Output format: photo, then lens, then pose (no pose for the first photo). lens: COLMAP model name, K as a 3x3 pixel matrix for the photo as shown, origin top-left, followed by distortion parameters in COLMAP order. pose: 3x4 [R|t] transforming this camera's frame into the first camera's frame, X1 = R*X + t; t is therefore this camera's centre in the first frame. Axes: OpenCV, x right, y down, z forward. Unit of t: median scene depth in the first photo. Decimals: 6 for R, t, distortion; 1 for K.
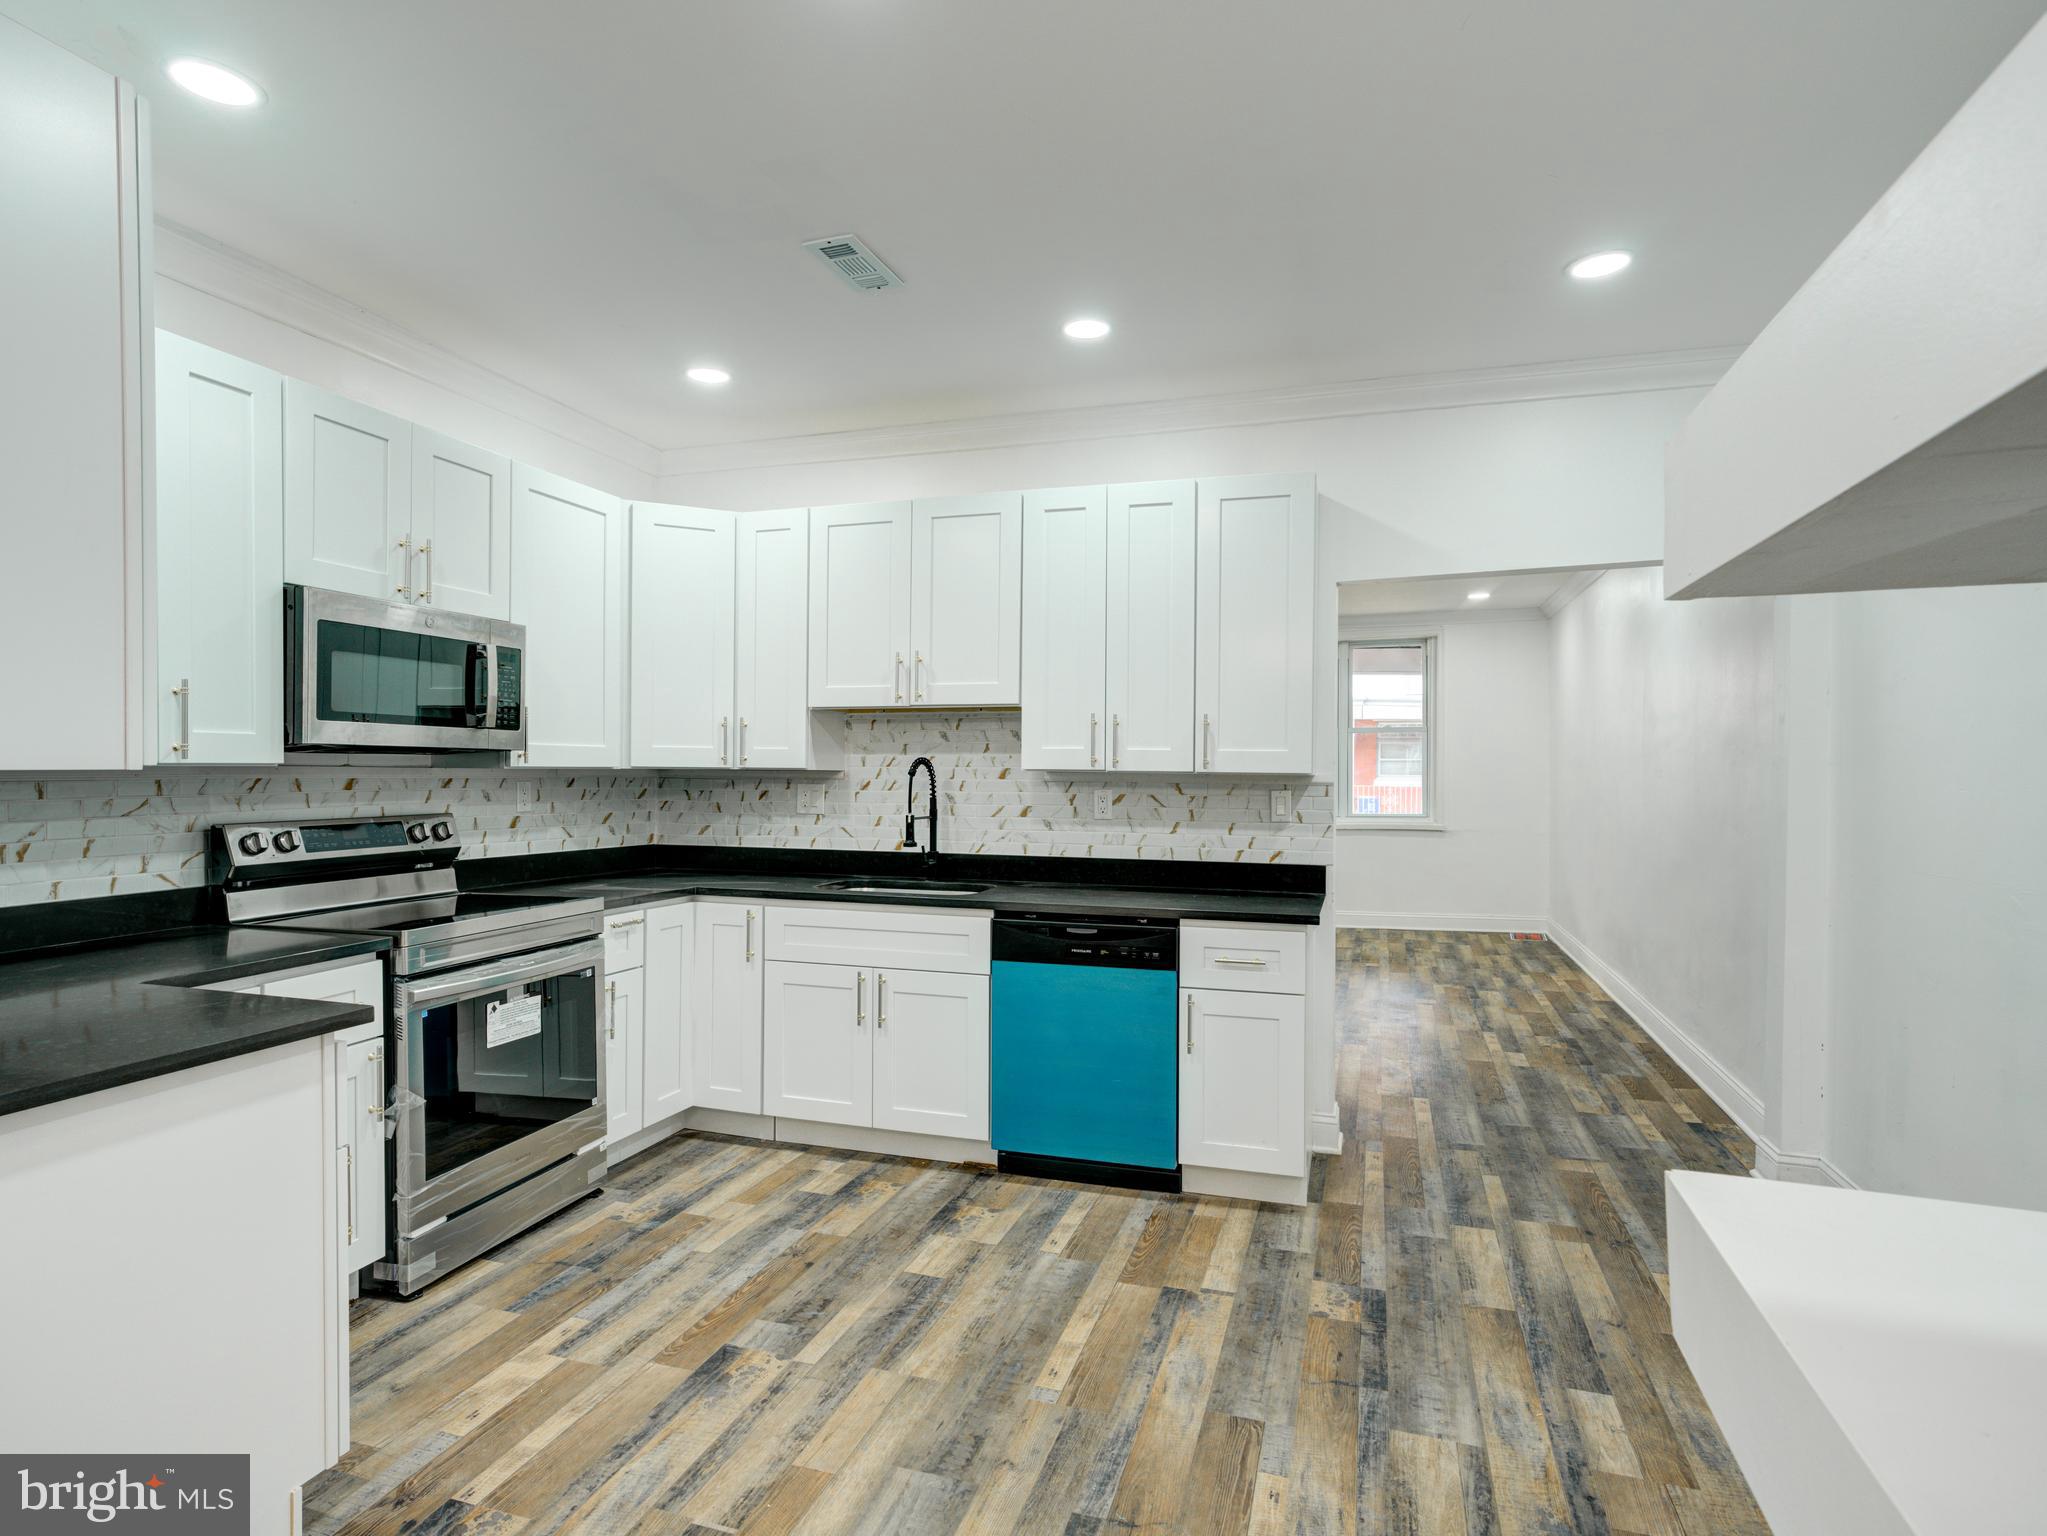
lens RADIAL K [[1041.4, 0, 1024.9], [0, 1041.4, 788.7], [0, 0, 1]] dist [0.000692, 0.021262]
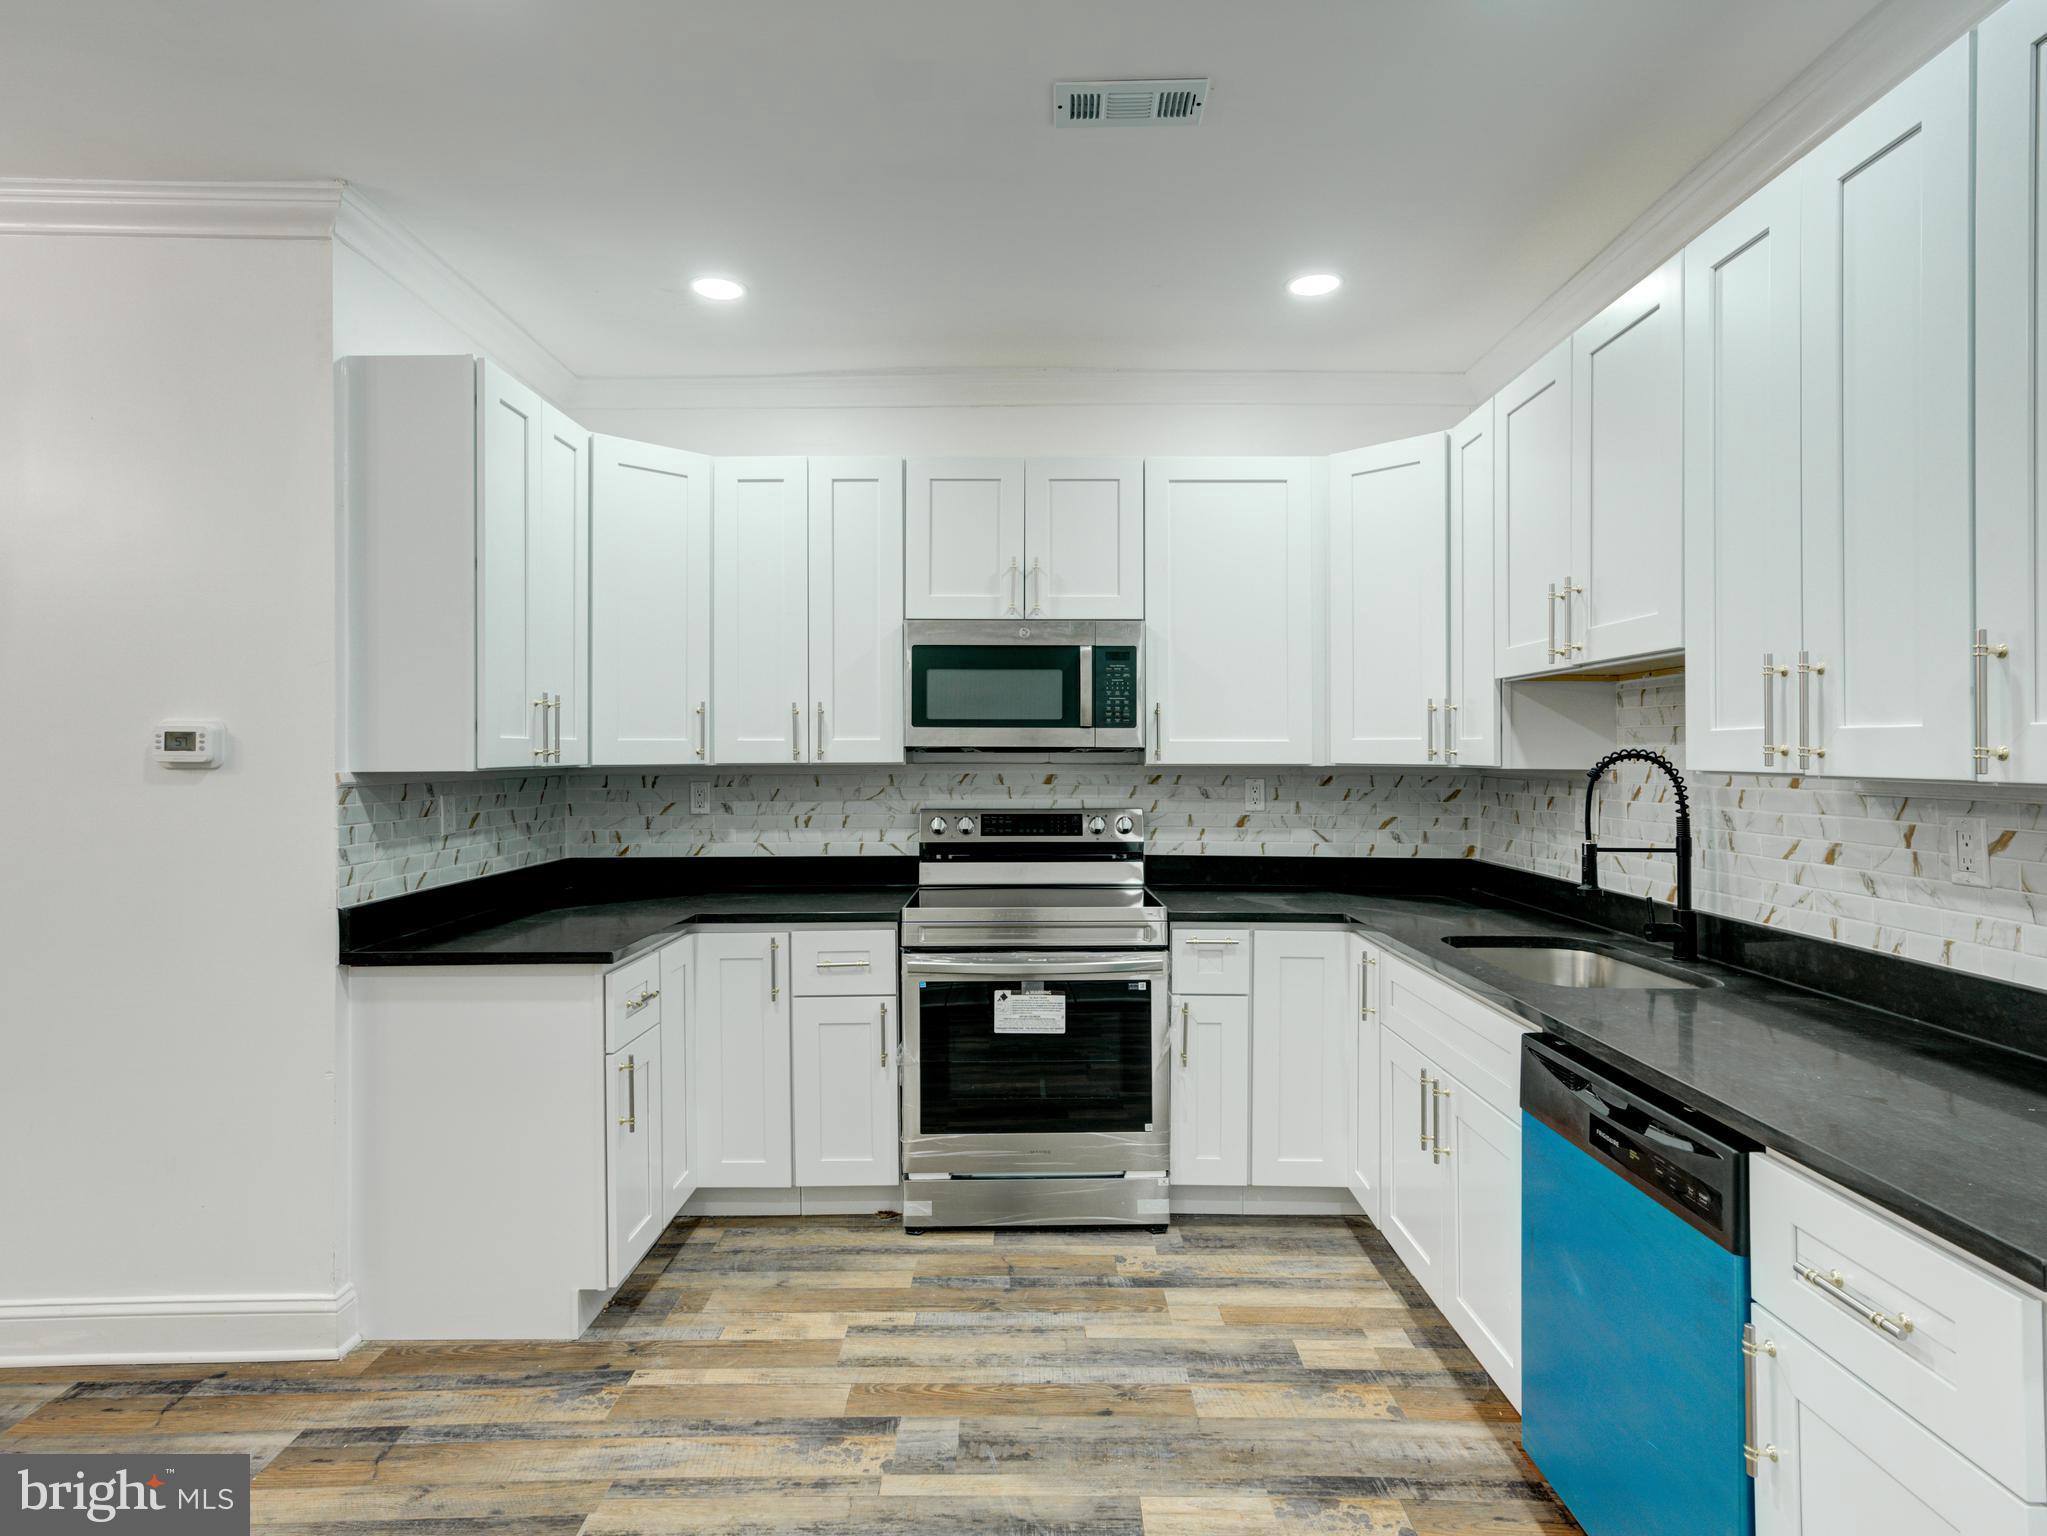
lens RADIAL K [[1080.6, 0, 1030.7], [0, 1080.6, 755.0], [0, 0, 1]] dist [0.002518, 0.001149]
pose [[0.335878, -0.005065, -0.941892, 0.476667], [-0.017163, 0.999787, -0.011497, -0.017365], [0.941749, 0.020027, 0.335719, 0.603421]]
